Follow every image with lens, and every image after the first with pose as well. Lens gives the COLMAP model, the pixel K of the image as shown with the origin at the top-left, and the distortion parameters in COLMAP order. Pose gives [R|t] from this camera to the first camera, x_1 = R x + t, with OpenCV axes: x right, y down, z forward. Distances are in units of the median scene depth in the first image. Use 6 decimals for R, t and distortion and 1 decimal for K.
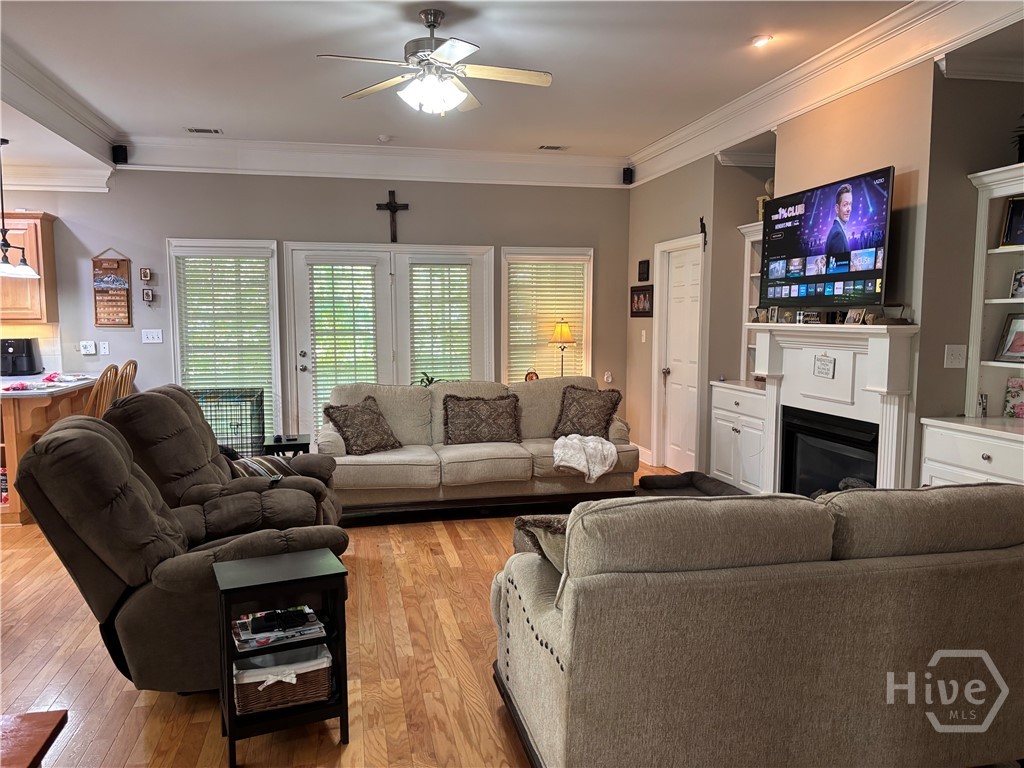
lens RADIAL K [[777.2, 0, 512.0], [0, 777.2, 384.0], [0, 0, 1]] dist [0.094342, -0.123681]
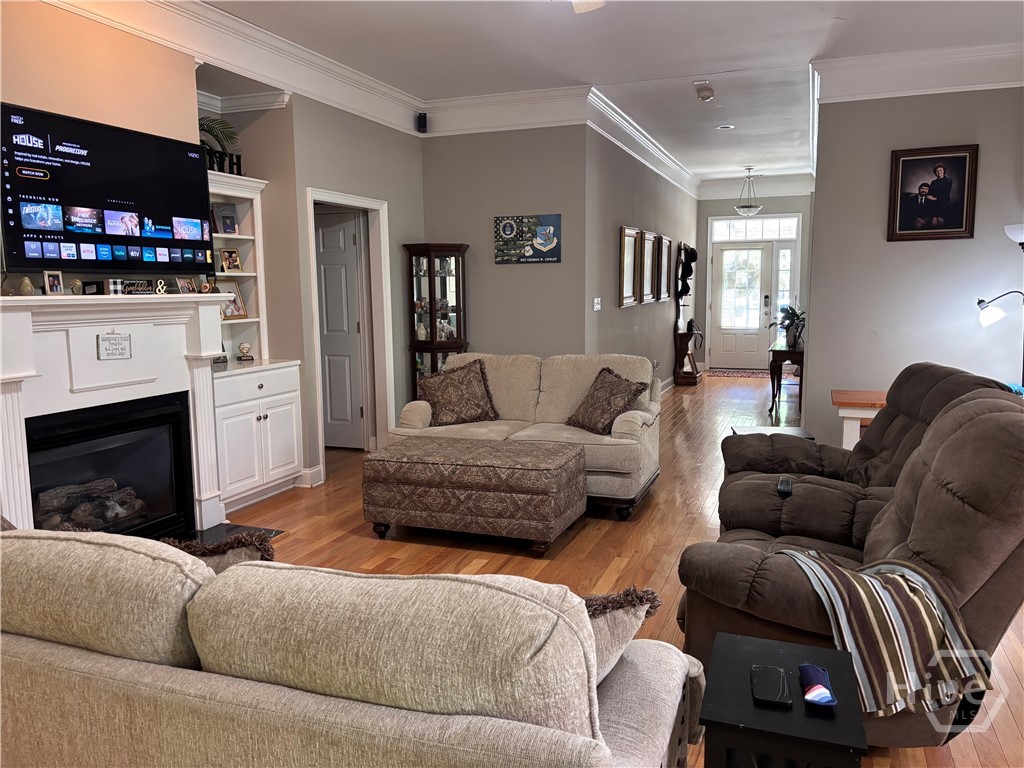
lens RADIAL K [[777.2, 0, 512.0], [0, 777.2, 384.0], [0, 0, 1]] dist [0.094342, -0.123681]
pose [[-0.840060, -0.057797, 0.539406, -0.385296], [0.058357, 0.978911, 0.195775, -0.115536], [-0.539345, 0.195941, -0.818971, 1.386298]]
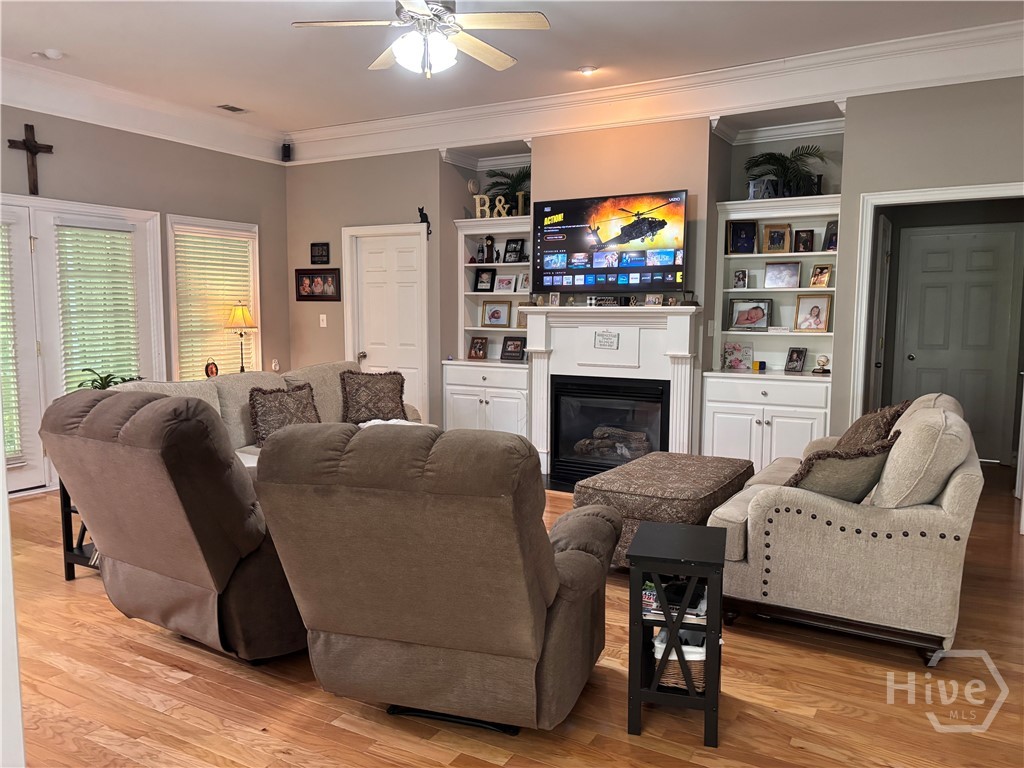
lens RADIAL K [[777.2, 0, 512.0], [0, 777.2, 384.0], [0, 0, 1]] dist [0.094342, -0.123681]
pose [[0.676168, -0.066981, 0.733696, -0.599822], [0.059072, 0.997581, 0.036632, -0.006434], [-0.734376, 0.018572, 0.678489, 0.246997]]
